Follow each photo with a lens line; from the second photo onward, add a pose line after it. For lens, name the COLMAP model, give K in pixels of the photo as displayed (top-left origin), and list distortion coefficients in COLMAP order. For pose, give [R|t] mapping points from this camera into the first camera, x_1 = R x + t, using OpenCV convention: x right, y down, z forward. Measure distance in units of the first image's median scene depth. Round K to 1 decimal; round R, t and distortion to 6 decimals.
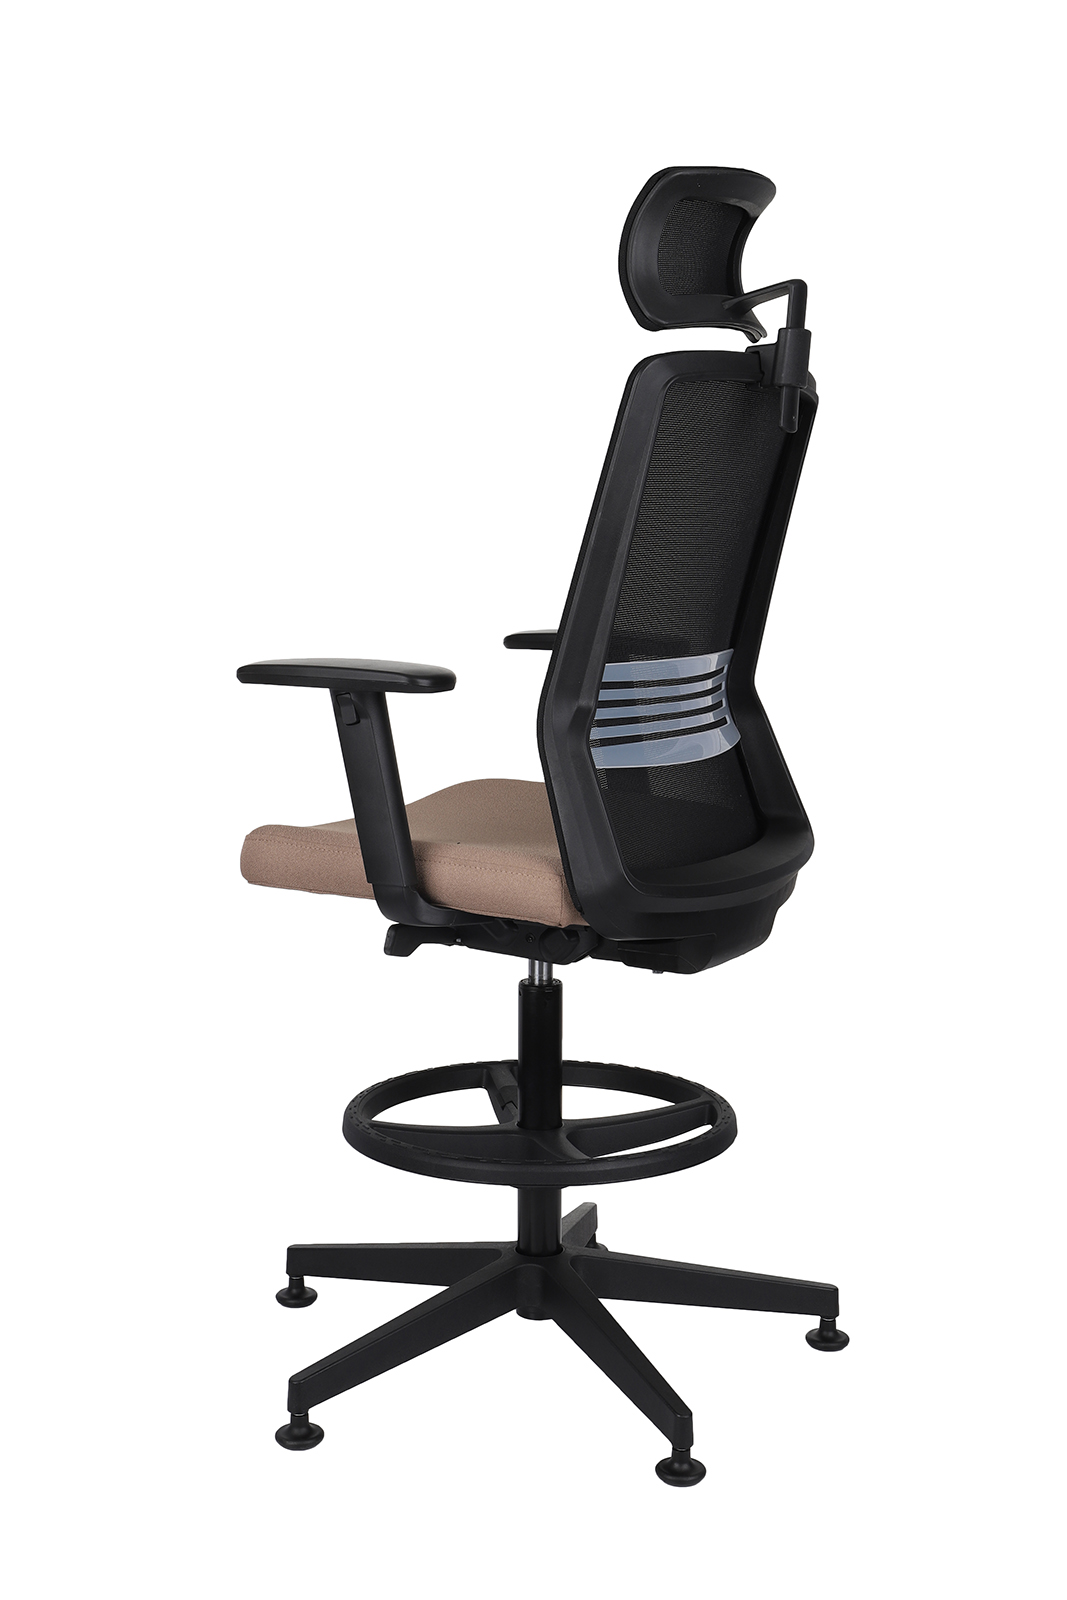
lens RADIAL K [[2206.7, 0, 539.2], [0, 2206.7, 802.5], [0, 0, 1]] dist [0.187415, 0.000000]
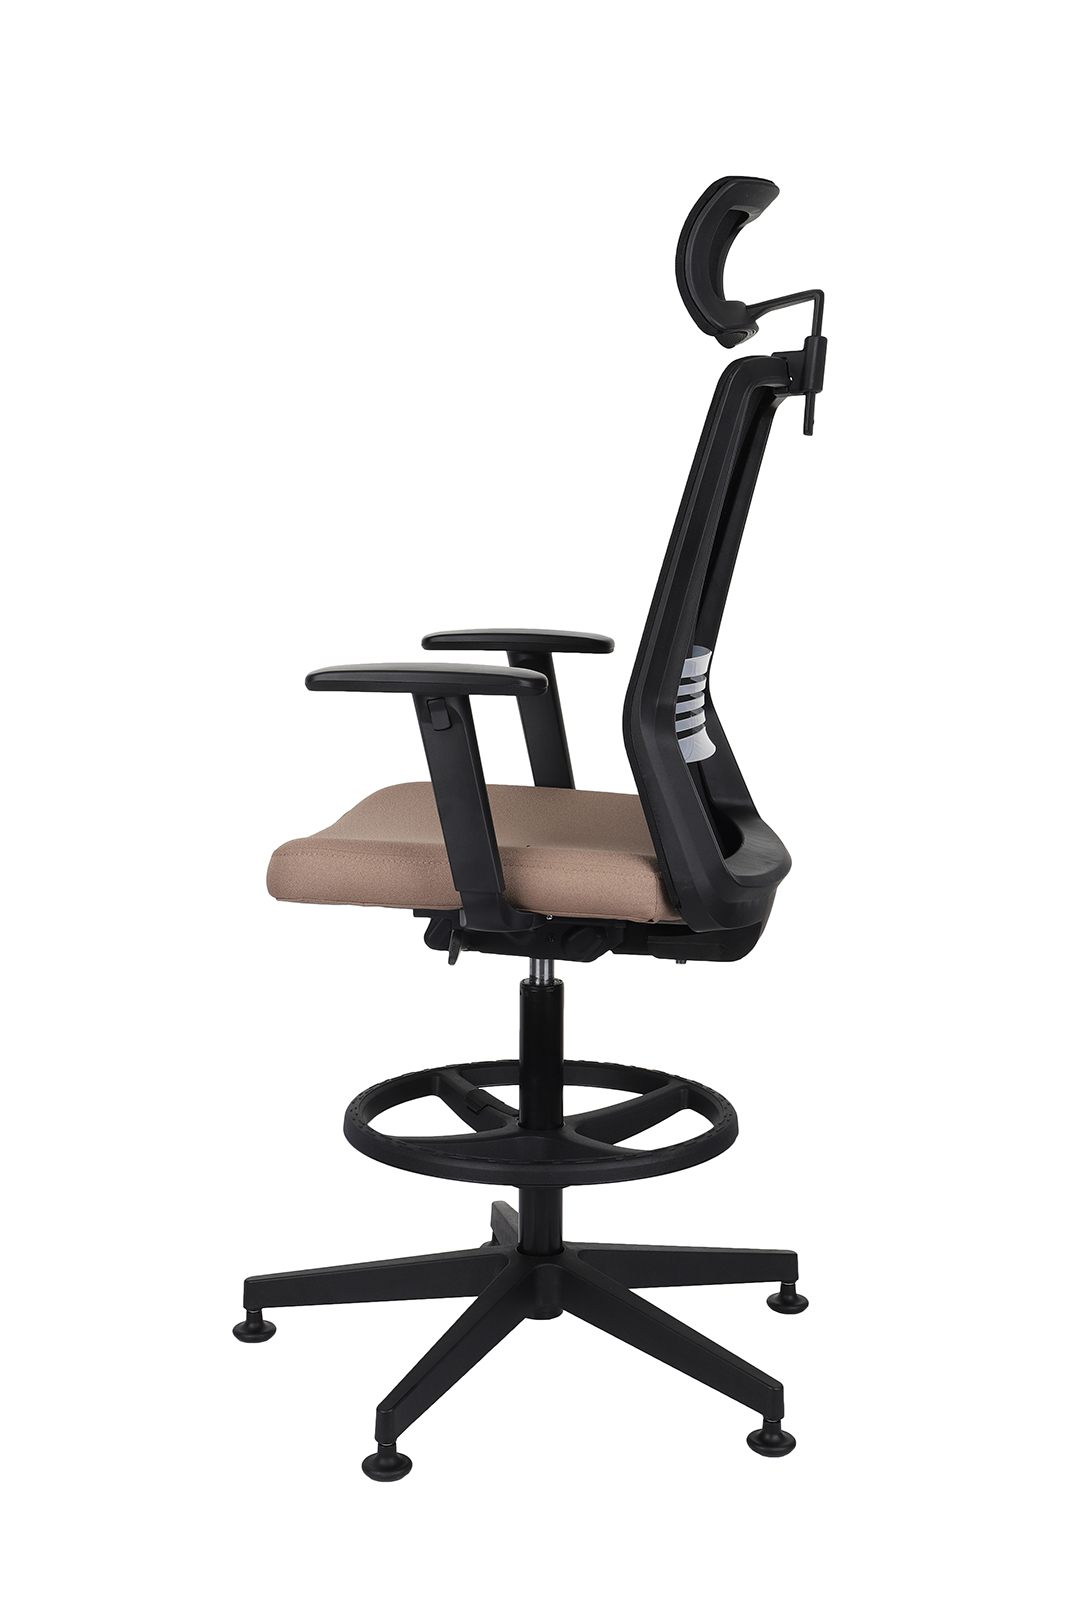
lens RADIAL K [[2206.7, 0, 529.8], [0, 2206.7, 794.5], [0, 0, 1]] dist [0.187415, 0.000000]
pose [[0.942681, -0.045375, 0.330597, -0.356493], [0.046312, 0.998914, 0.005045, -0.009408], [-0.330467, 0.010555, 0.943758, 0.059723]]
